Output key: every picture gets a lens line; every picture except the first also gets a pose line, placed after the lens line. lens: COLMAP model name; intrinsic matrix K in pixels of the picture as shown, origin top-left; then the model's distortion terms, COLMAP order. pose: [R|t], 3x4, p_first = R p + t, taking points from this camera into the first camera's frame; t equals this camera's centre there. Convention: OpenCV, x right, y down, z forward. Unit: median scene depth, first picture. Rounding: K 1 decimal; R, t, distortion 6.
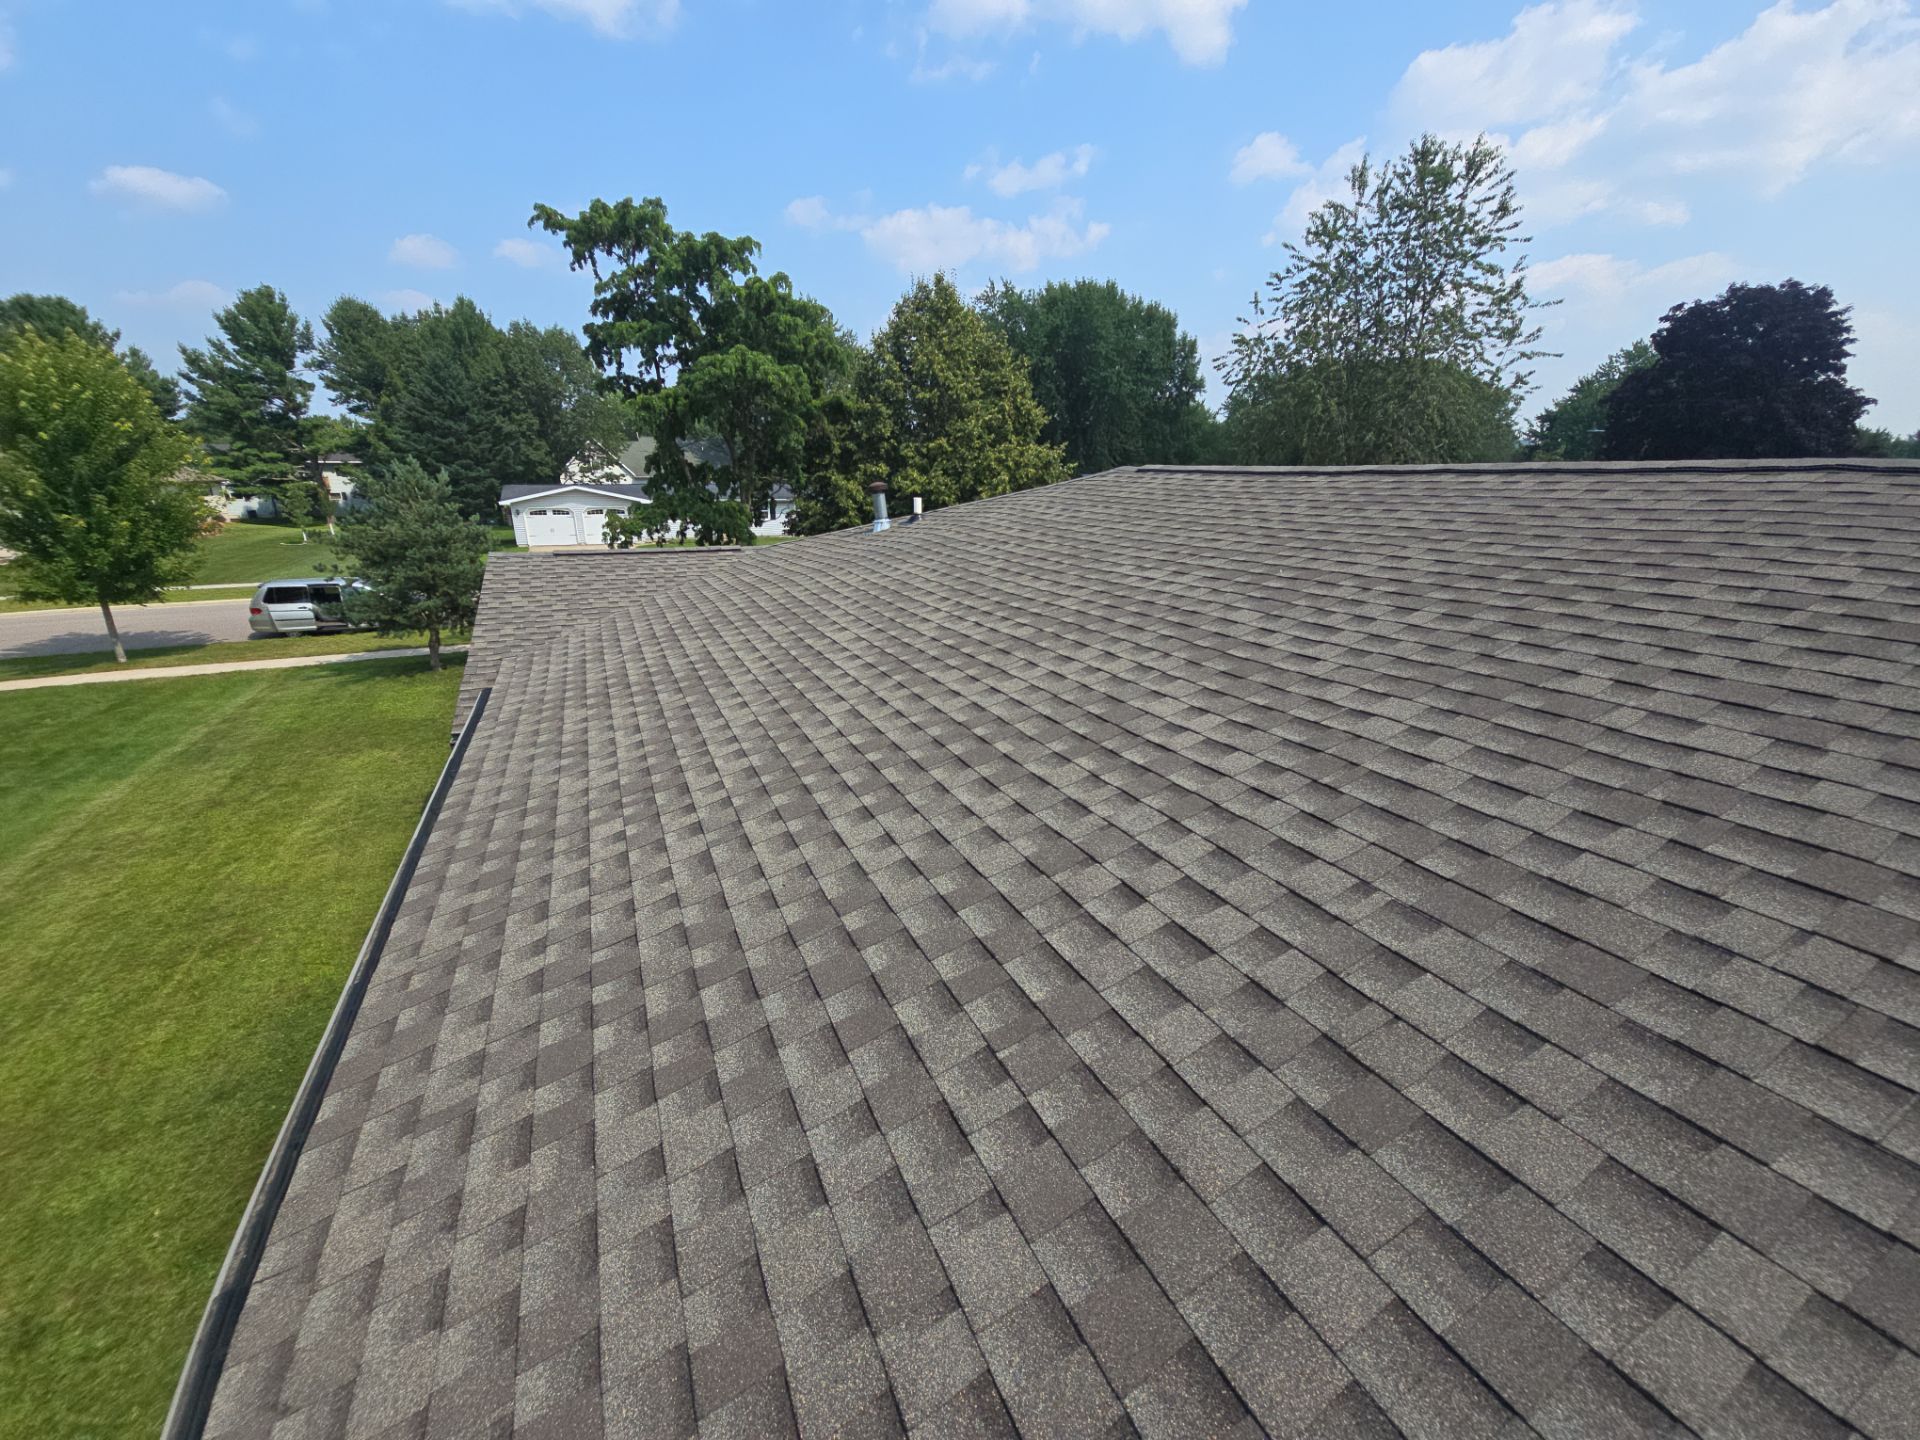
lens RADIAL K [[742.9, 0, 951.9], [0, 742.9, 750.7], [0, 0, 1]] dist [0.000110, -0.006710]
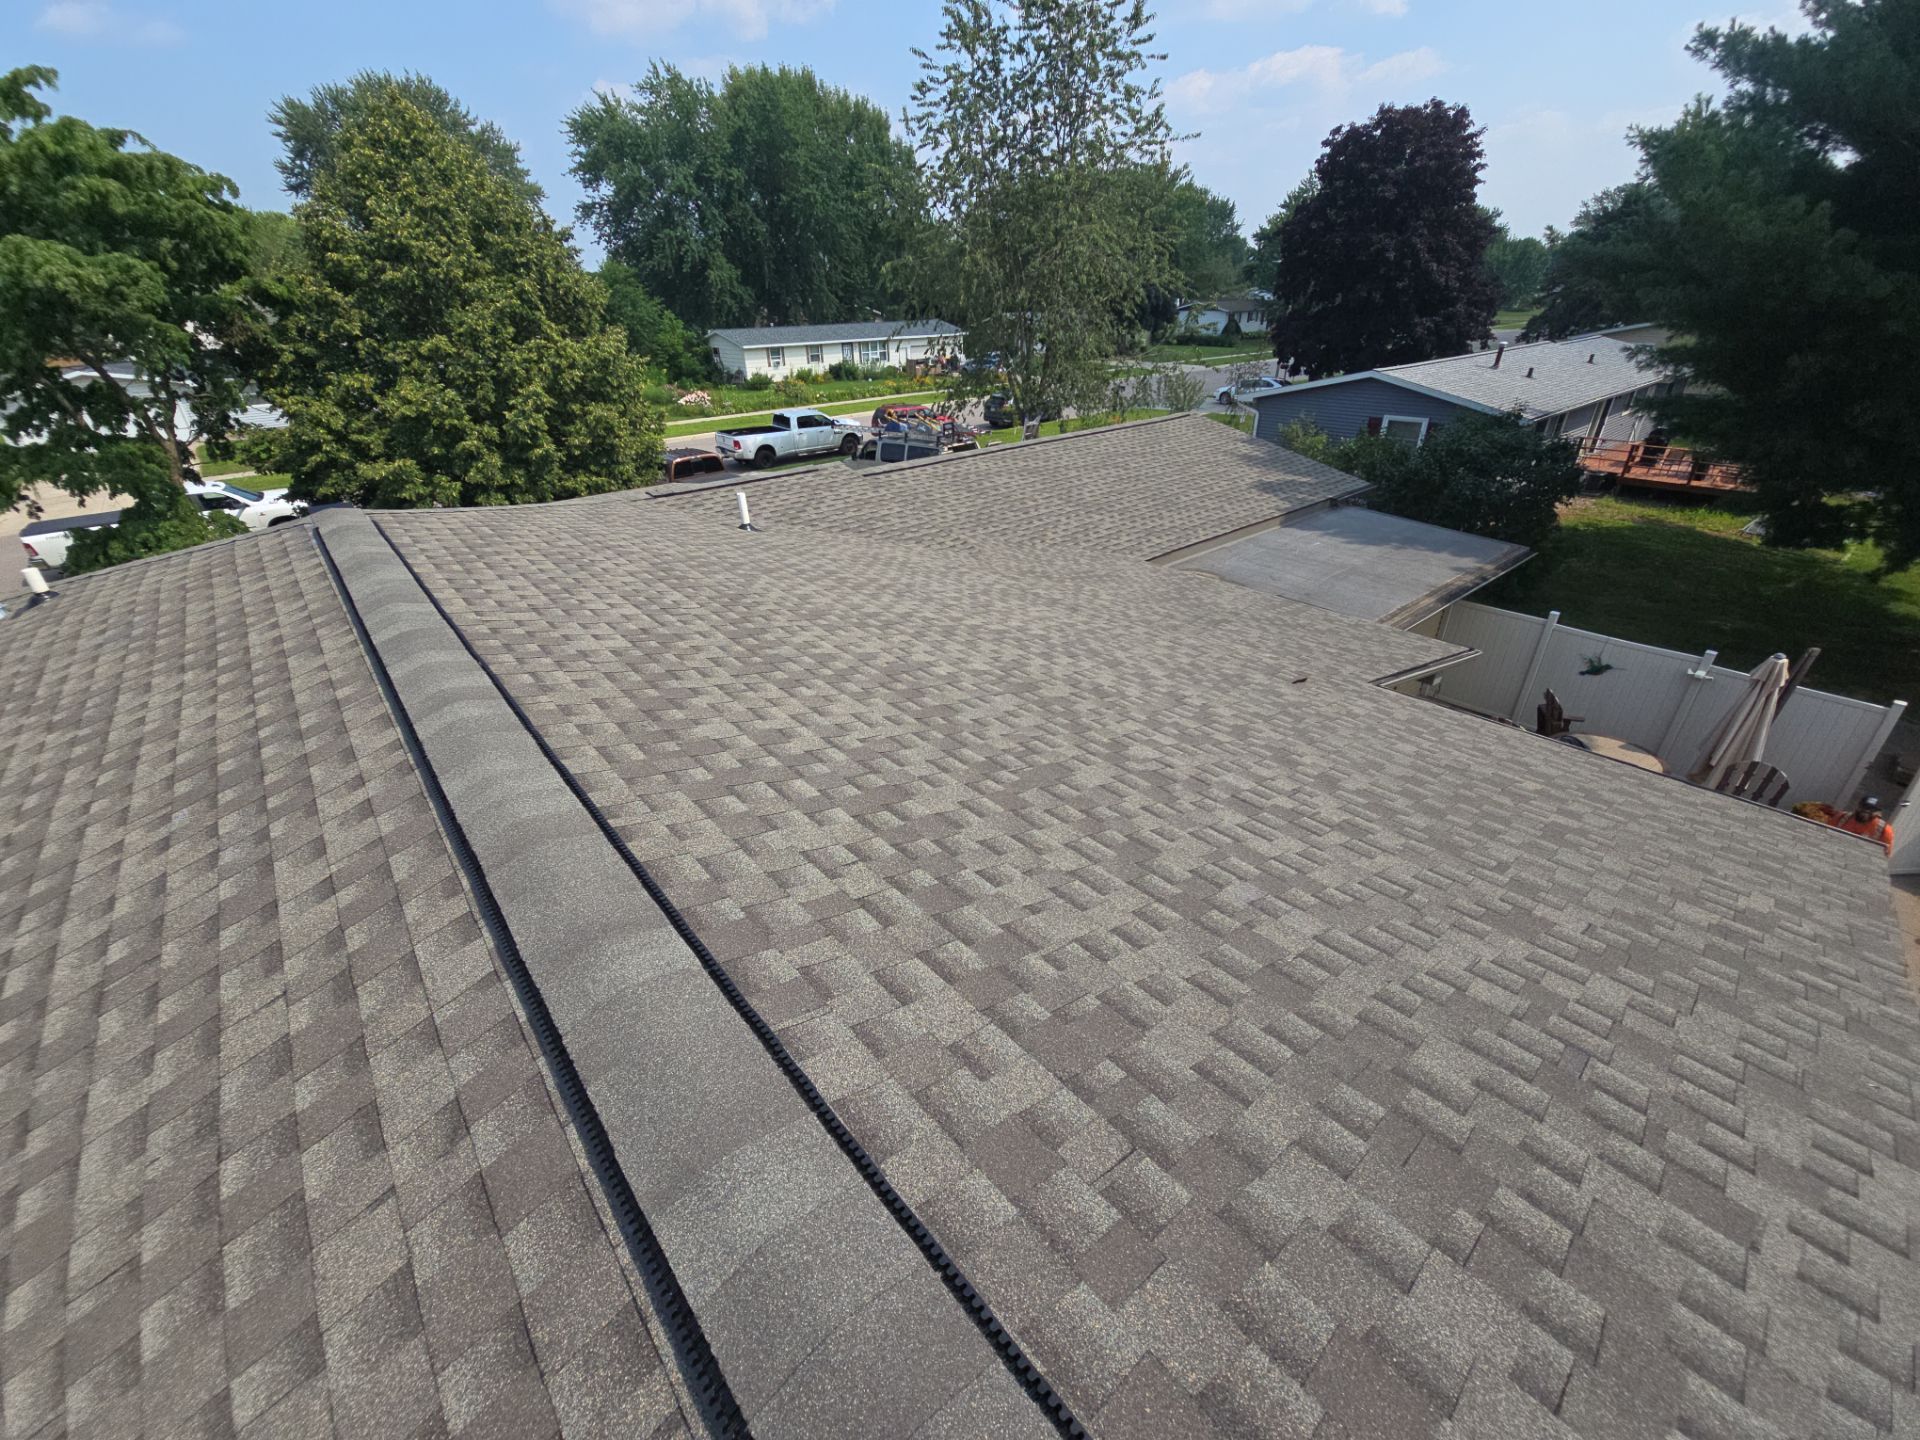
lens RADIAL K [[768.5, 0, 958.7], [0, 768.5, 727.6], [0, 0, 1]] dist [0.000656, -0.002516]
pose [[0.956947, -0.162288, 0.240654, 0.126835], [0.123784, 0.978092, 0.167371, -0.055444], [-0.262544, -0.130376, 0.956072, 0.043461]]
